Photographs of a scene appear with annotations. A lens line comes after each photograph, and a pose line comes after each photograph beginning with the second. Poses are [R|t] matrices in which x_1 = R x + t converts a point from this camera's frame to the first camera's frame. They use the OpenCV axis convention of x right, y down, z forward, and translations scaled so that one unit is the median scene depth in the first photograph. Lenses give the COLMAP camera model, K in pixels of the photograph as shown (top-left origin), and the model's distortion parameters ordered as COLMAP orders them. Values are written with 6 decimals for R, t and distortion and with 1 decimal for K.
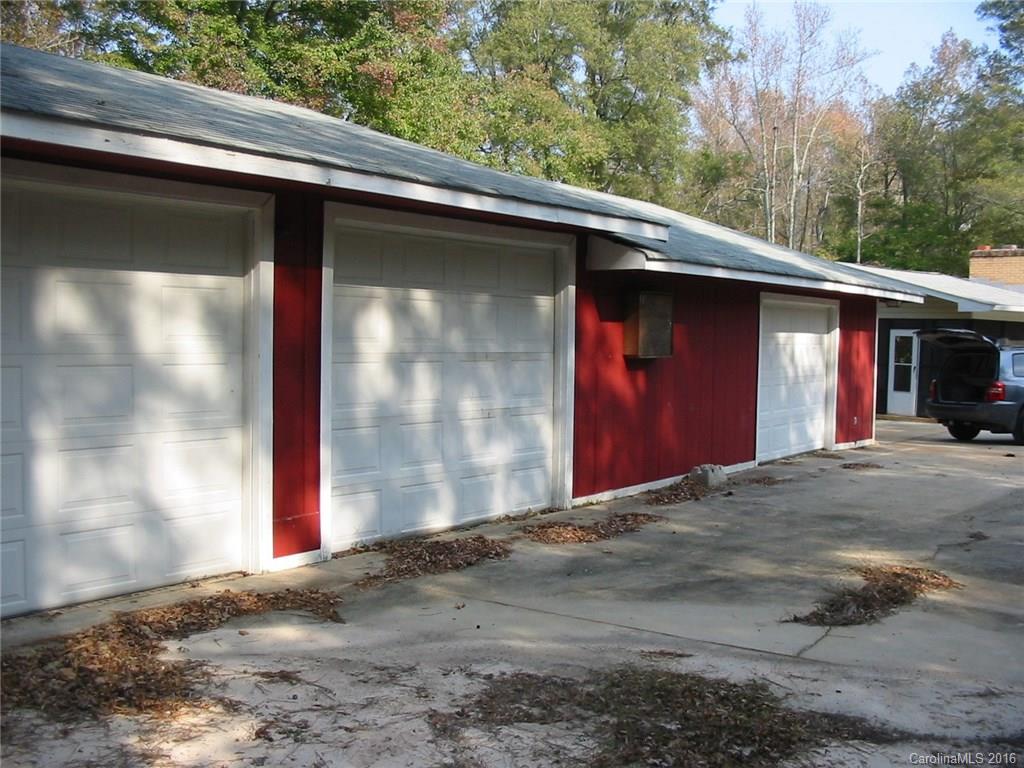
lens RADIAL K [[1071.1, 0, 516.2], [0, 1071.1, 386.0], [0, 0, 1]] dist [-0.178147, 0.210676]
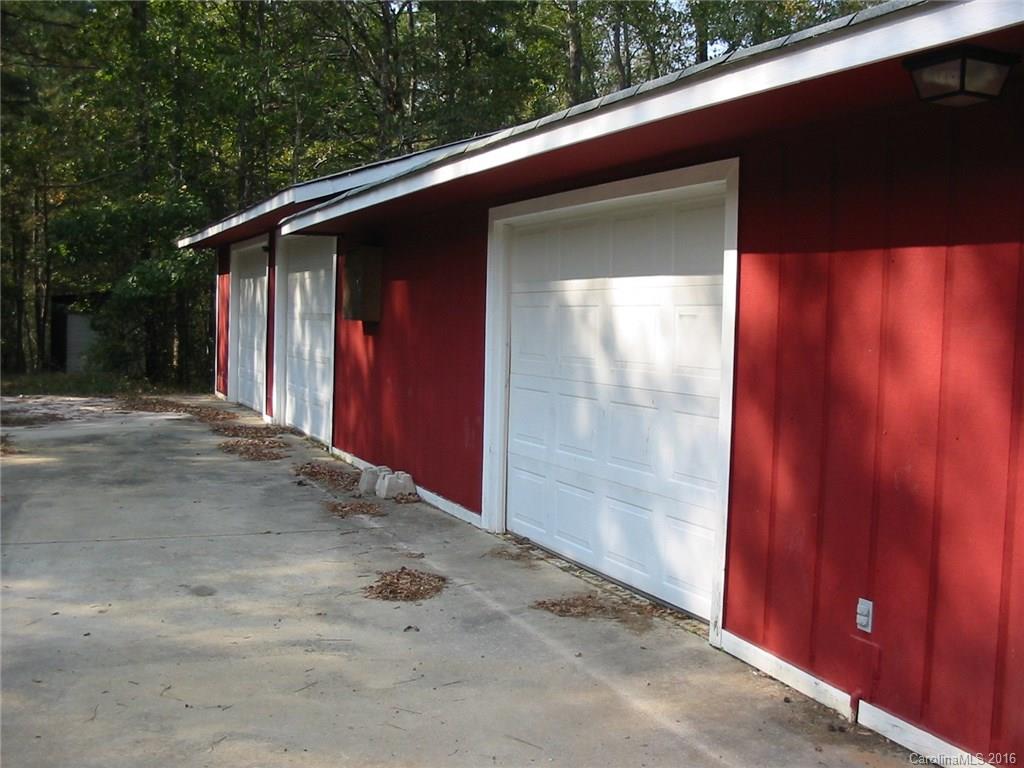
lens RADIAL K [[1071.1, 0, 516.2], [0, 1071.1, 386.0], [0, 0, 1]] dist [-0.178147, 0.210676]
pose [[-0.472265, 0.036001, -0.880721, 0.650997], [-0.067497, 0.994755, 0.076856, -0.038482], [0.878869, 0.095742, -0.467358, 1.176044]]
